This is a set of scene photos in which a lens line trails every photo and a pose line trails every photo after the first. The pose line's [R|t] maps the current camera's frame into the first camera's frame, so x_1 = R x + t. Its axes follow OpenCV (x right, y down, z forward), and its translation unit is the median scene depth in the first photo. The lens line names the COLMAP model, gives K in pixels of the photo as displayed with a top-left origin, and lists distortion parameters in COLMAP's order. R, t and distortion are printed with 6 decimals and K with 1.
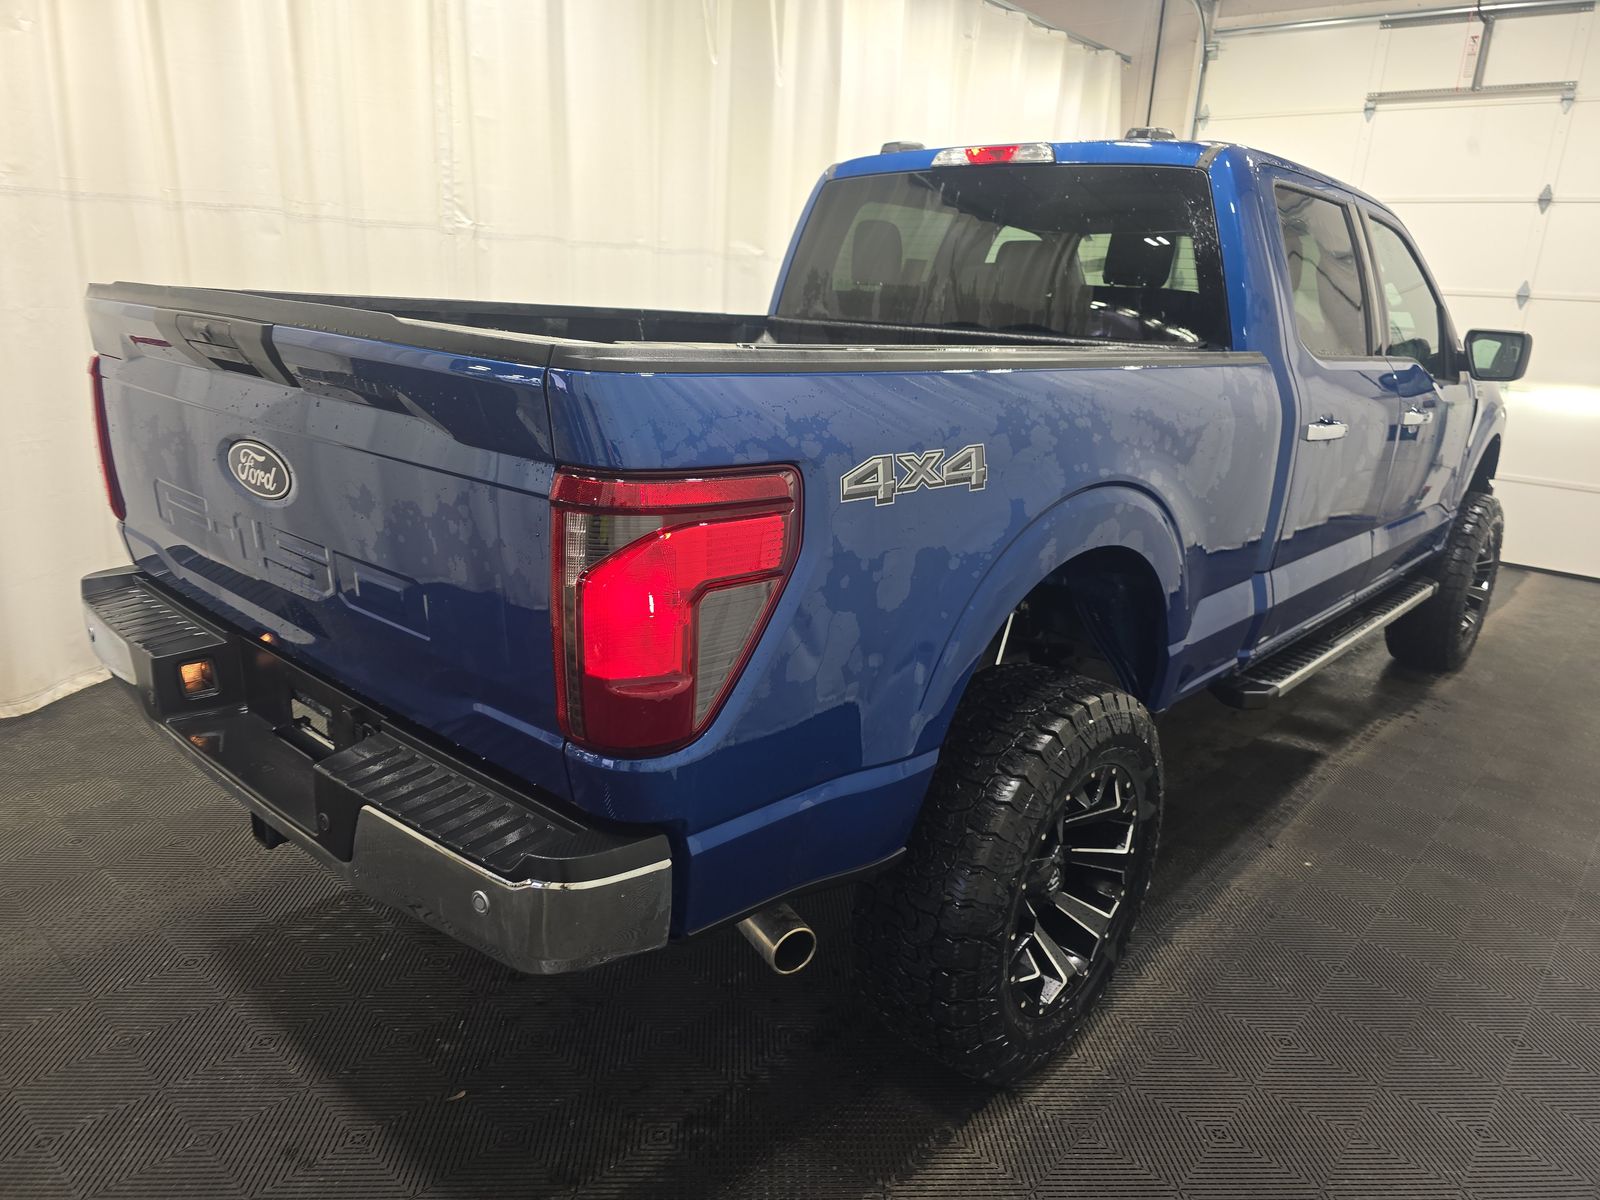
lens RADIAL K [[1076.4, 0, 800.0], [0, 1076.4, 600.0], [0, 0, 1]] dist [0.042677, -0.044756]
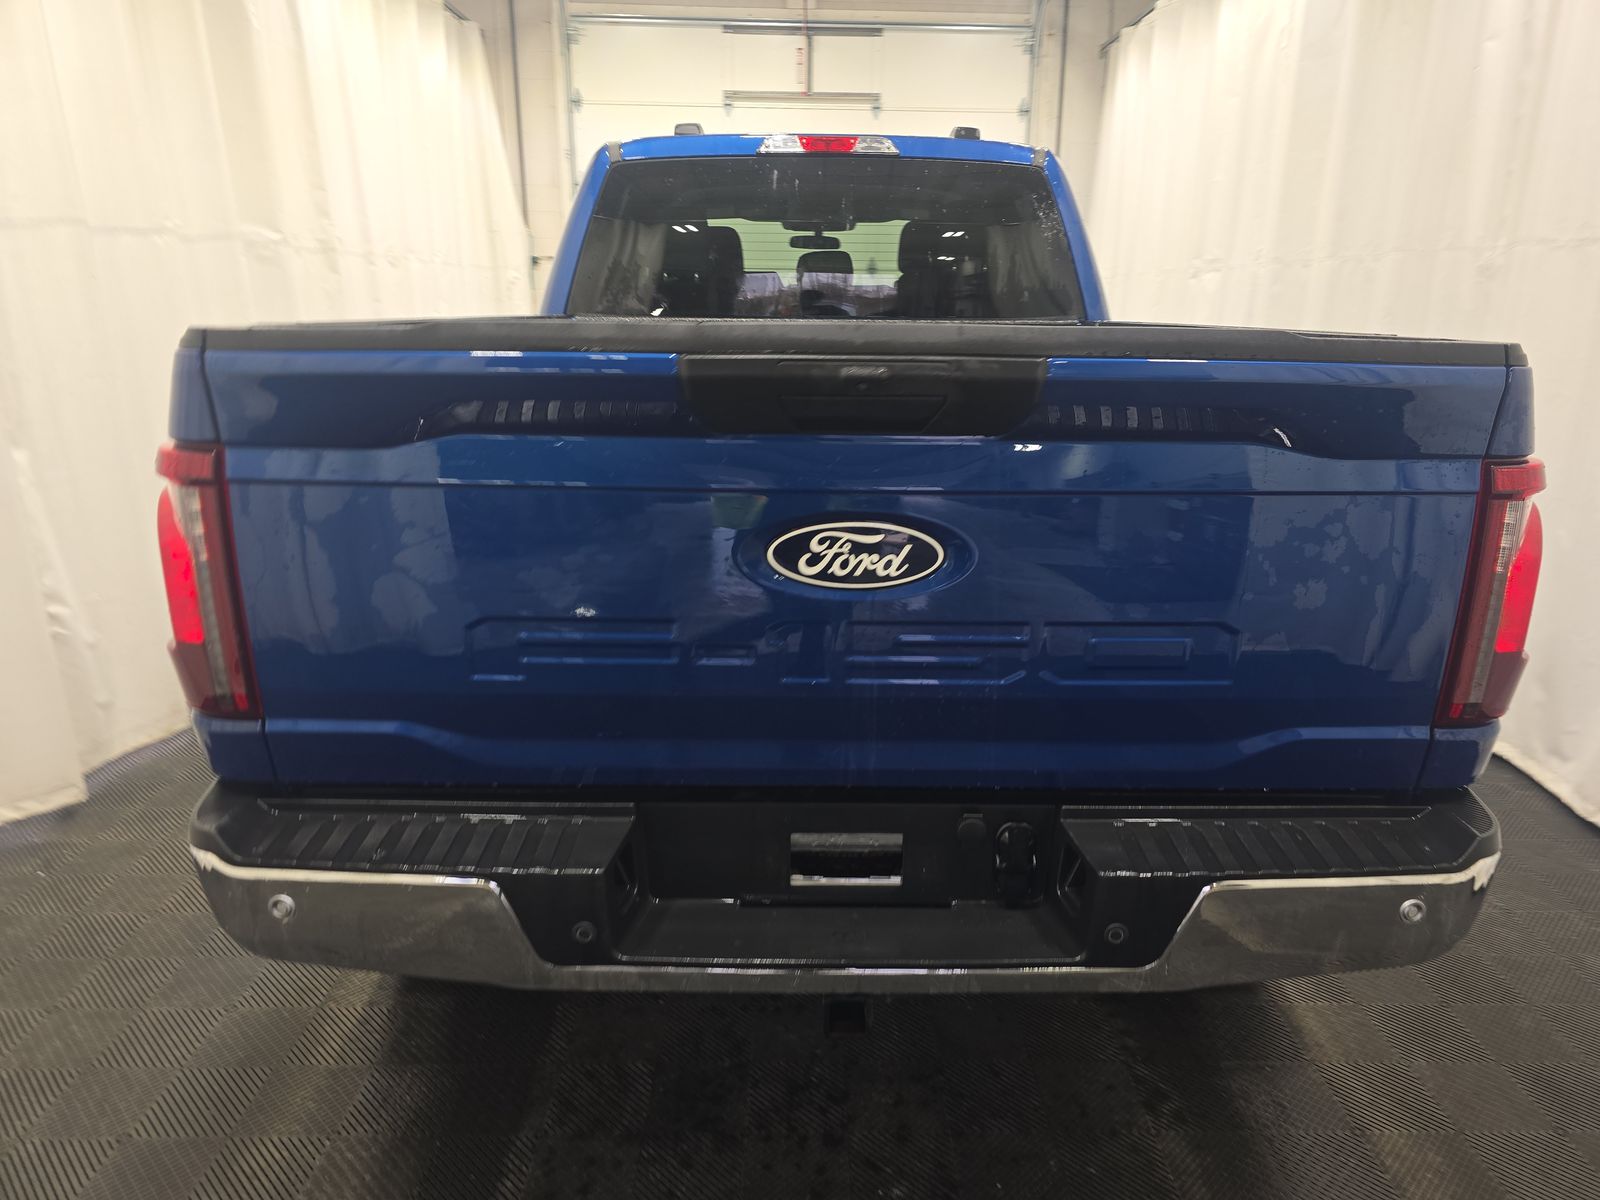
lens RADIAL K [[1075.6, 0, 818.5], [0, 1075.6, 597.9], [0, 0, 1]] dist [0.053884, -0.044172]
pose [[0.738449, -0.224084, 0.635987, -0.315670], [0.212755, 0.972418, 0.095591, -0.052995], [-0.639865, 0.064720, 0.765757, 0.140186]]
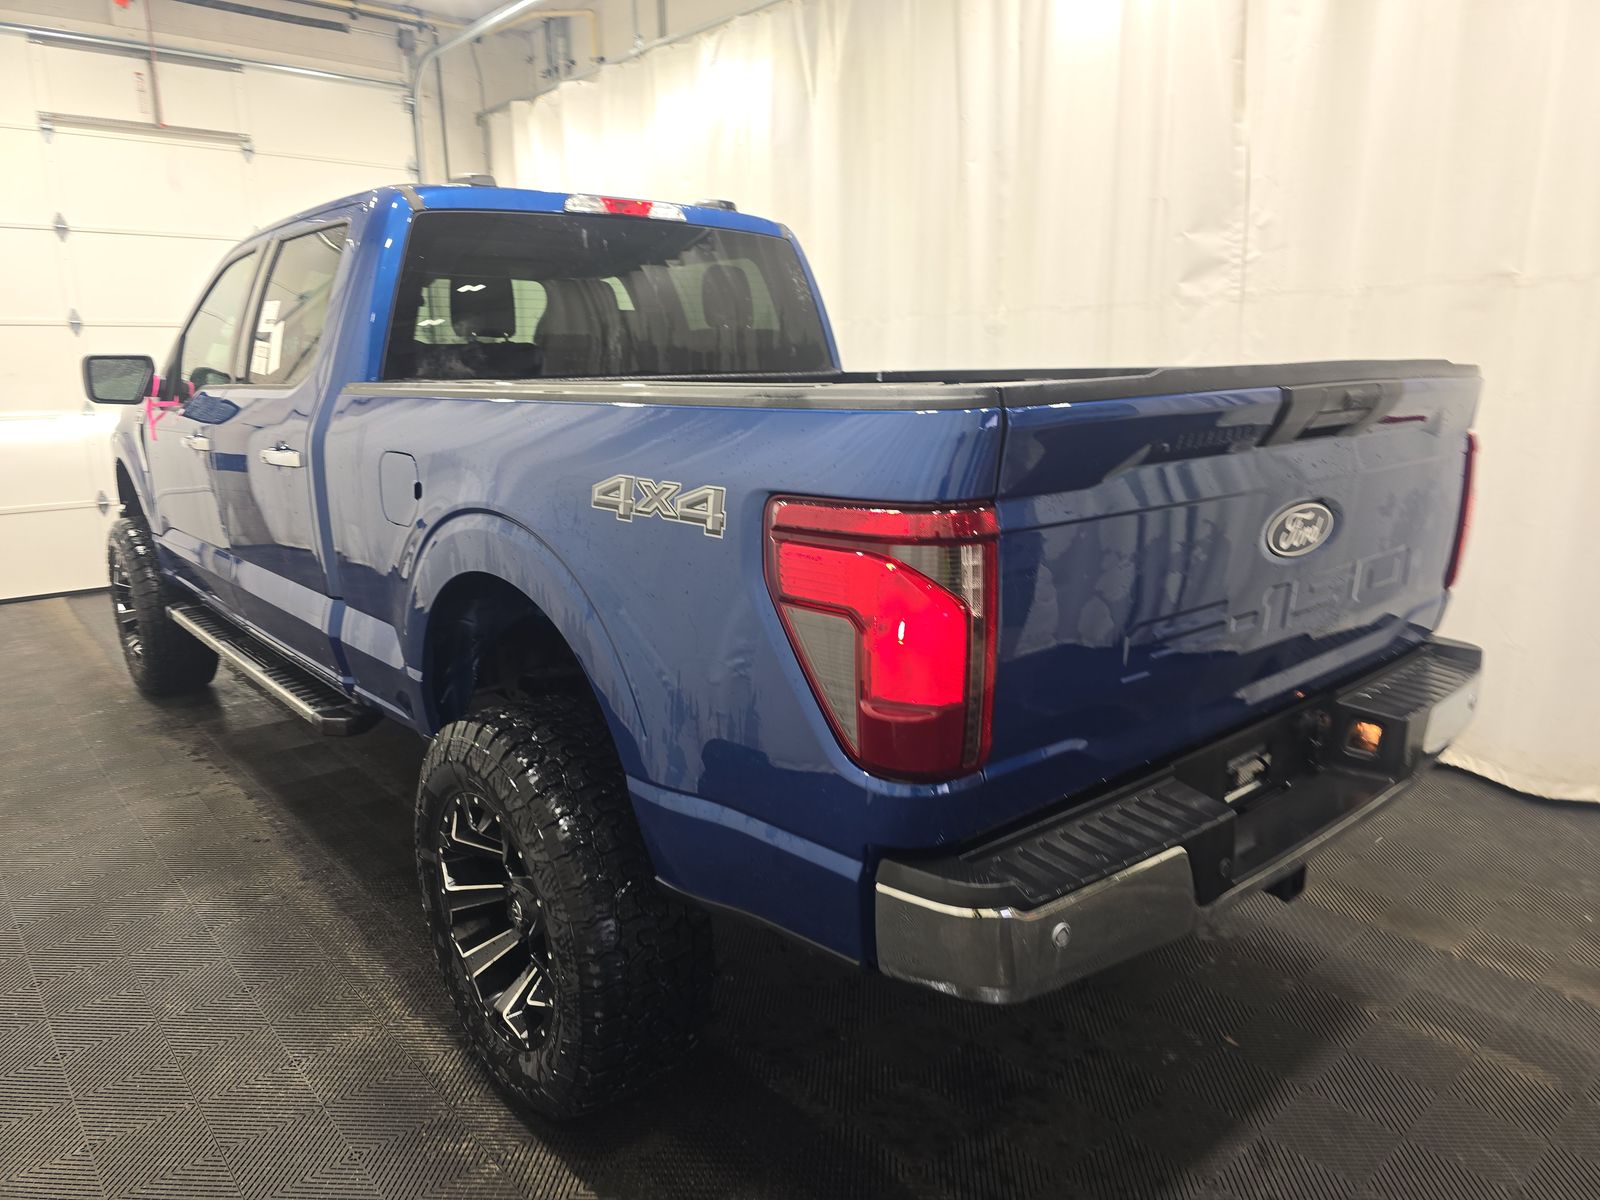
lens RADIAL K [[1075.6, 0, 818.5], [0, 1075.6, 597.9], [0, 0, 1]] dist [0.053884, -0.044172]
pose [[0.133726, -0.271237, 0.953178, -0.487735], [0.292208, 0.929848, 0.223603, -0.132303], [-0.946959, 0.248625, 0.203602, 0.388109]]
